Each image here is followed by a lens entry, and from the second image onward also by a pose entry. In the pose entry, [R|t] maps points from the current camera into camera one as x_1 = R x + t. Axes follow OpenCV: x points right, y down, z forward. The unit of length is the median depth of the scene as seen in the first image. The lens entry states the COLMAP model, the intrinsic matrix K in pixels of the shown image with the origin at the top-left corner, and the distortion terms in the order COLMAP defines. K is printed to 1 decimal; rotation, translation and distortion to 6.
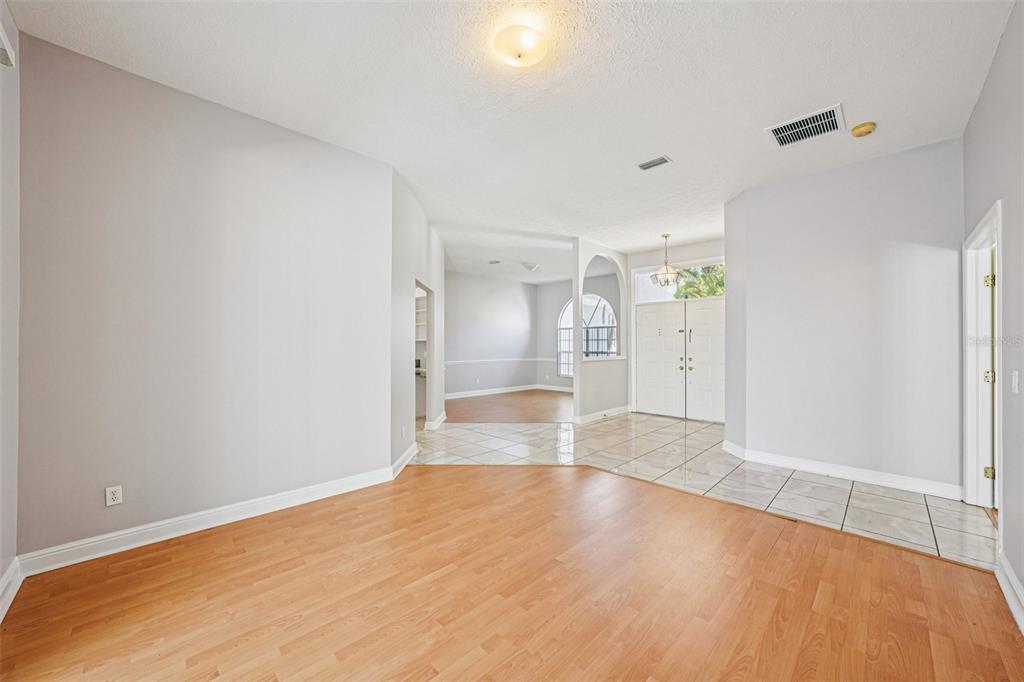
lens RADIAL K [[381.7, 0, 518.5], [0, 381.7, 328.8], [0, 0, 1]] dist [-0.000452, -0.000092]
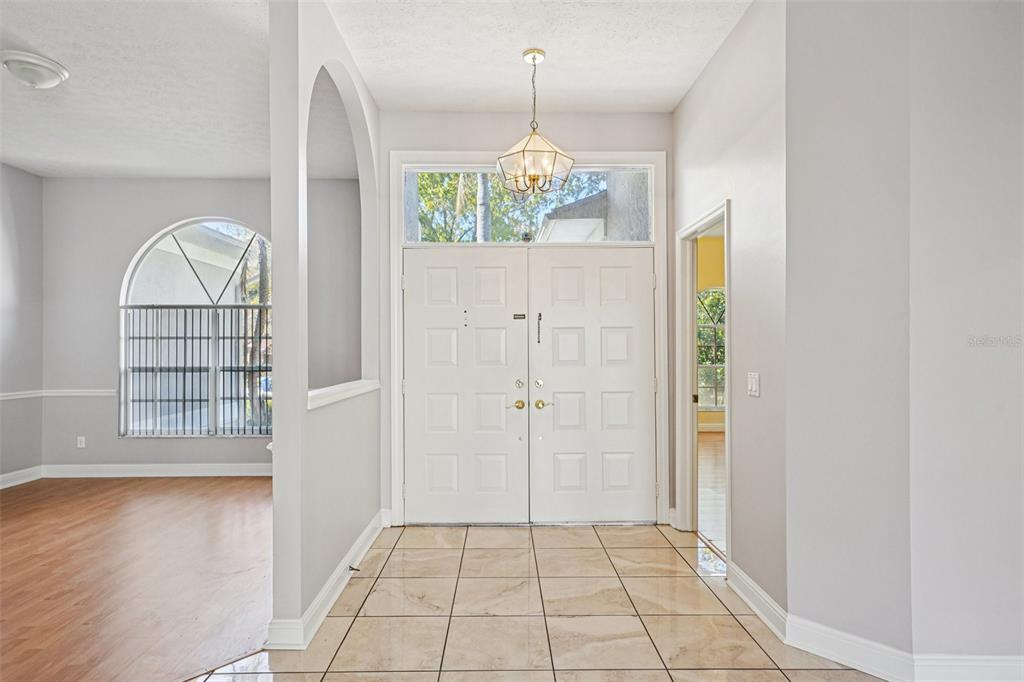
lens RADIAL K [[561.9, 0, 511.6], [0, 561.9, 347.4], [0, 0, 1]] dist [0.011982, 0.002302]
pose [[0.714432, 0.000089, 0.699705, -0.007393], [-0.026275, 0.999298, 0.026701, 0.015848], [-0.699212, -0.037461, 0.713932, 0.378921]]
